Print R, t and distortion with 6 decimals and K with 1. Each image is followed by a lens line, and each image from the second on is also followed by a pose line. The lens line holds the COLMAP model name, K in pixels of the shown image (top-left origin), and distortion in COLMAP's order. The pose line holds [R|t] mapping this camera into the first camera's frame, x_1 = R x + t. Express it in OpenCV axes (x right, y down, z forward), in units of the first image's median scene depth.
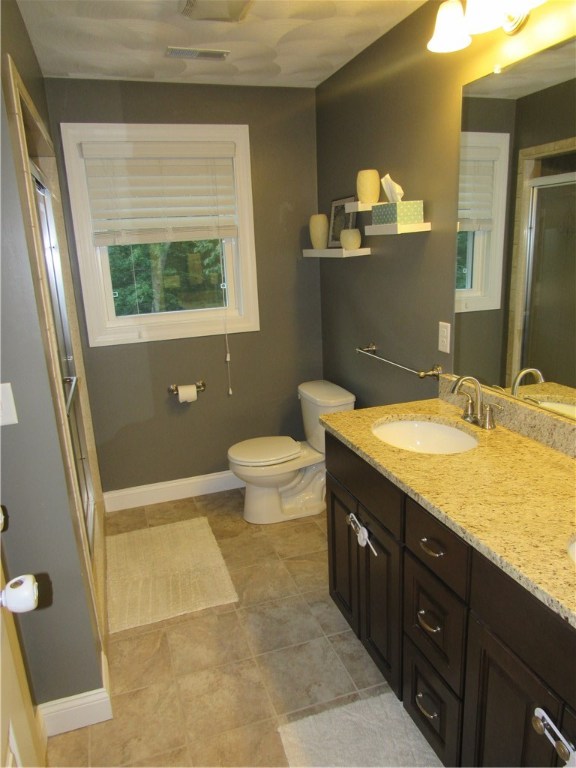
lens RADIAL K [[549.6, 0, 288.0], [0, 549.6, 384.0], [0, 0, 1]] dist [-0.002099, 0.005527]
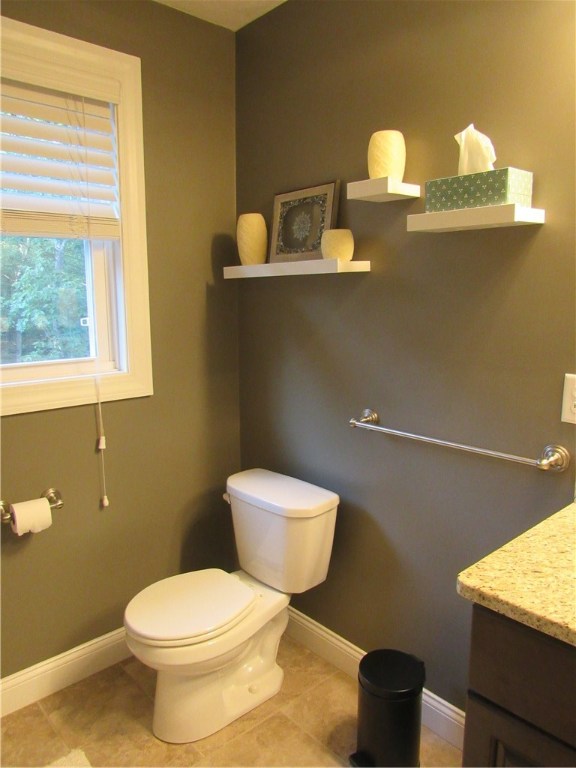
lens RADIAL K [[549.6, 0, 288.0], [0, 549.6, 384.0], [0, 0, 1]] dist [-0.002099, 0.005527]
pose [[0.917748, -0.027892, 0.396183, -0.163867], [0.066944, 0.994122, -0.085086, -0.048844], [-0.391481, 0.104609, 0.914221, 0.397822]]
